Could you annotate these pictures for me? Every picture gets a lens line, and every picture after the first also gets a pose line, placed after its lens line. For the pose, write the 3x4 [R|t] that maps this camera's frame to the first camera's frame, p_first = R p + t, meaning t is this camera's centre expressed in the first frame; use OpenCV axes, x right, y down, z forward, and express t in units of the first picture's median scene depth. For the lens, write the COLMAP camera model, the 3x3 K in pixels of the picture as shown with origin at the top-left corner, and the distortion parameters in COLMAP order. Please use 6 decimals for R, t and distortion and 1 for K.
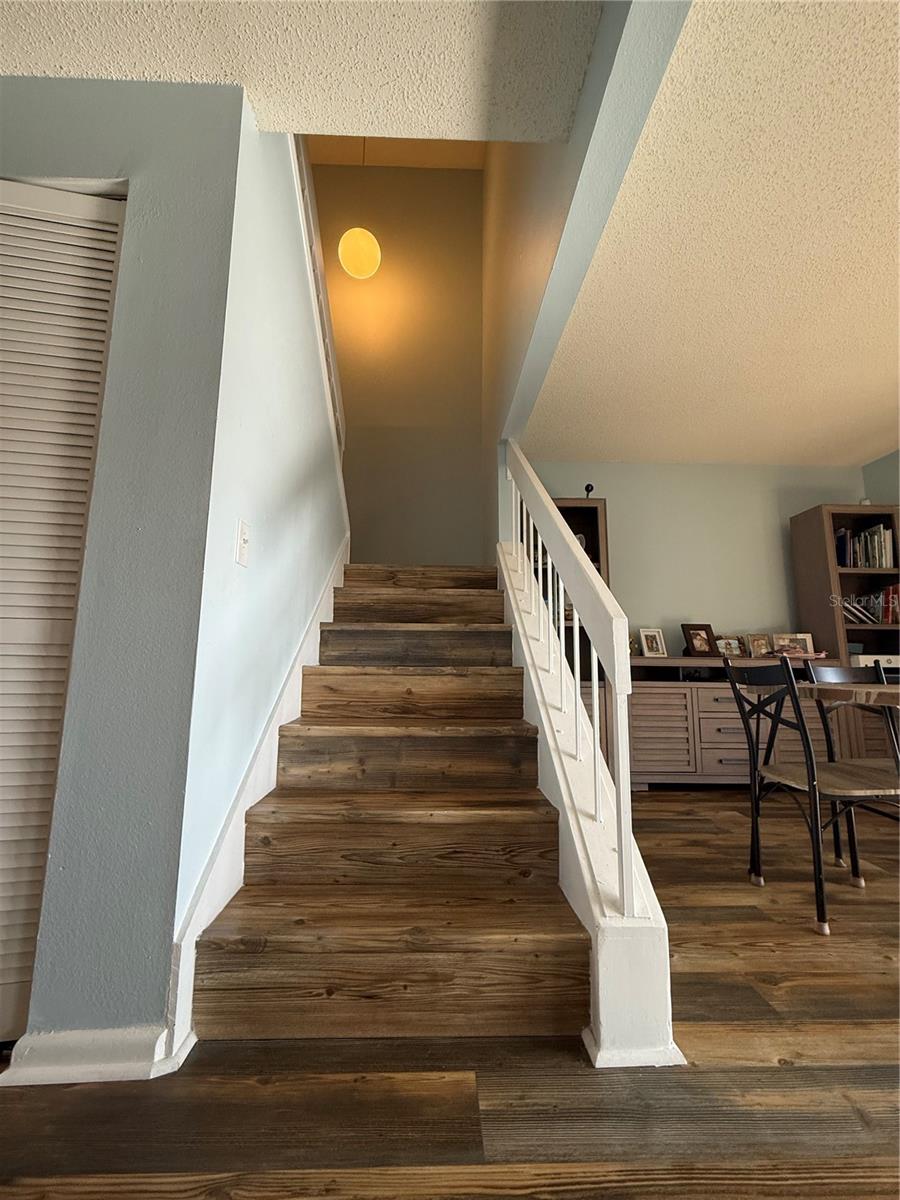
lens RADIAL K [[477.0, 0, 445.2], [0, 477.0, 599.4], [0, 0, 1]] dist [-0.002330, 0.000468]
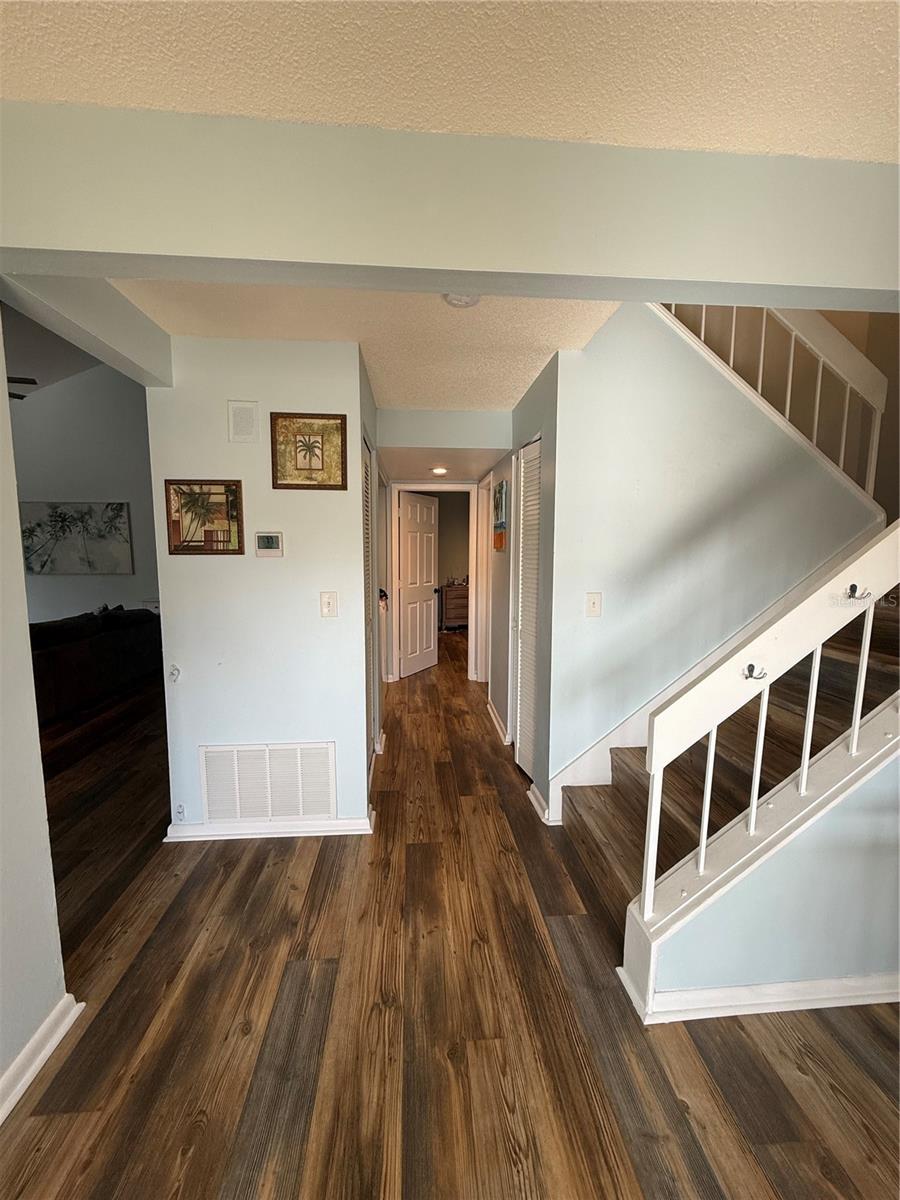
lens RADIAL K [[477.0, 0, 447.9], [0, 477.0, 599.8], [0, 0, 1]] dist [-0.002330, 0.000468]
pose [[0.049074, 0.102440, -0.993528, 0.677502], [0.132828, 0.985222, 0.108145, -0.205186], [0.989924, -0.137275, 0.034742, 0.201310]]
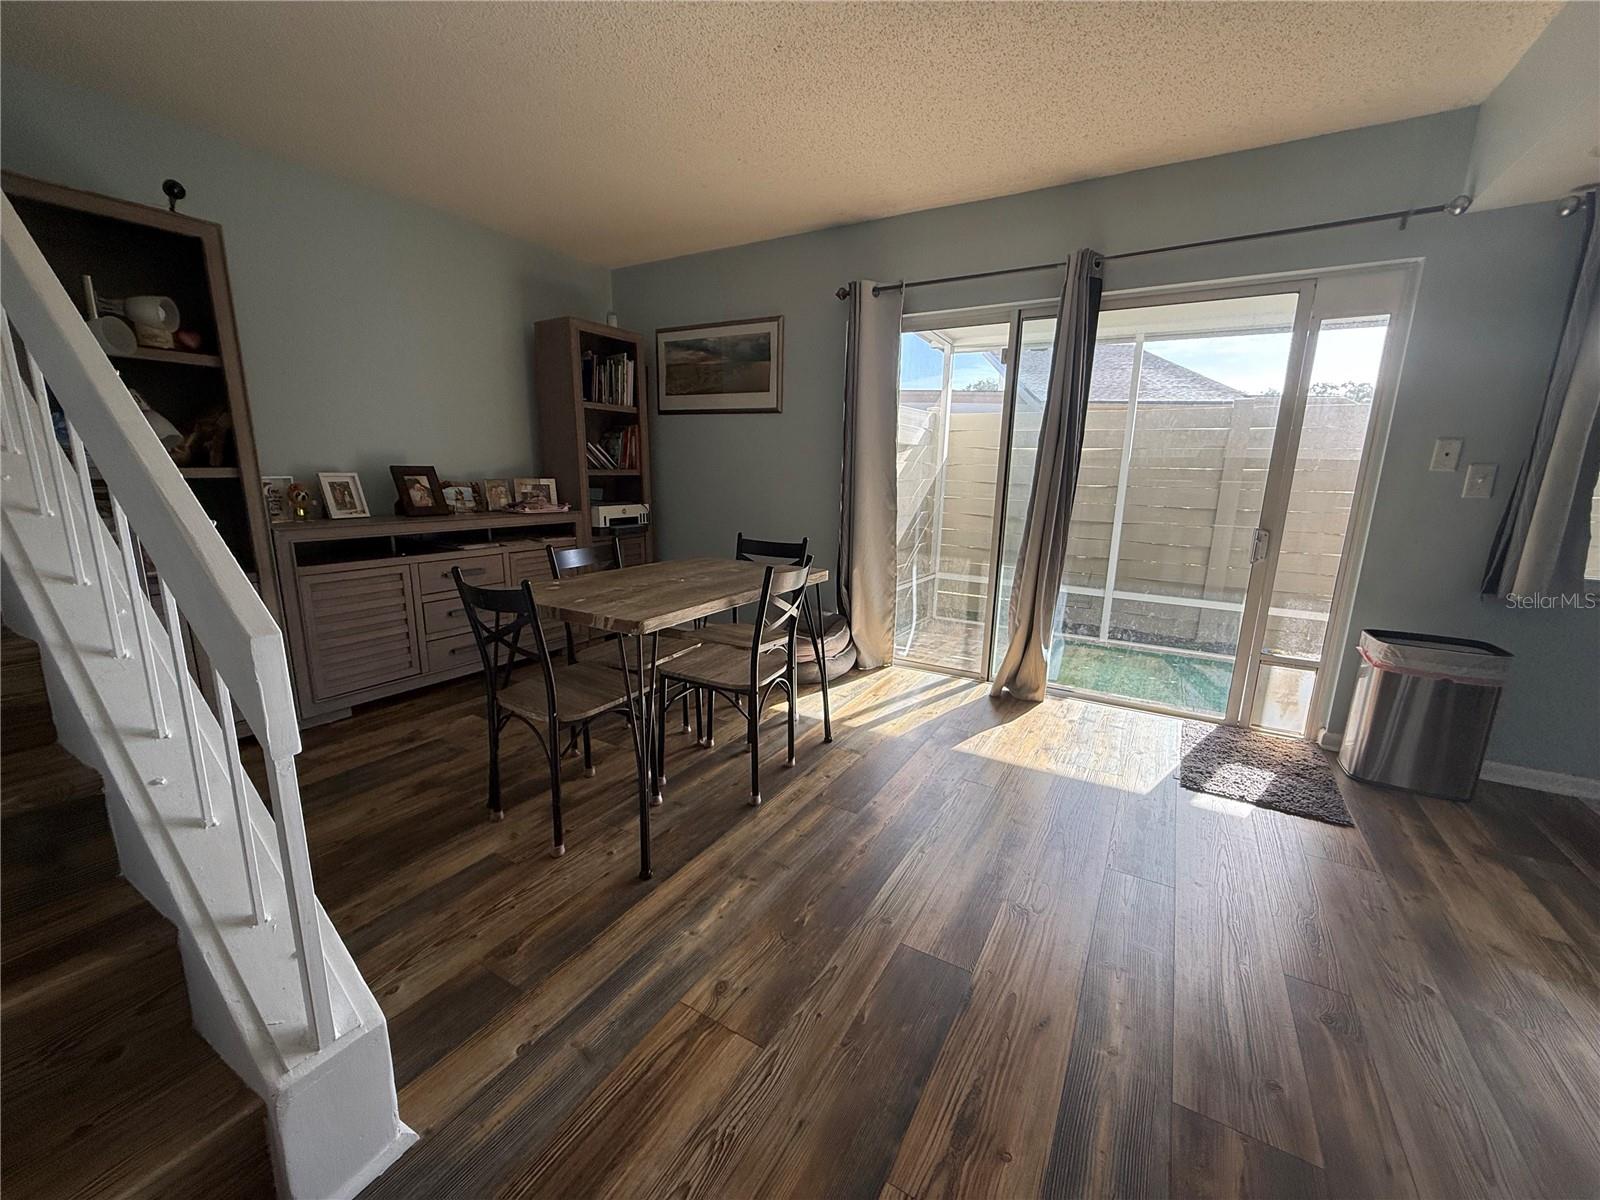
lens RADIAL K [[636.0, 0, 799.4], [0, 636.0, 606.2], [0, 0, 1]] dist [-0.002330, 0.000468]
pose [[0.531910, -0.175529, 0.828409, 0.037438], [-0.131405, 0.949321, 0.285522, -0.124448], [-0.836543, -0.260729, 0.481888, 0.053013]]
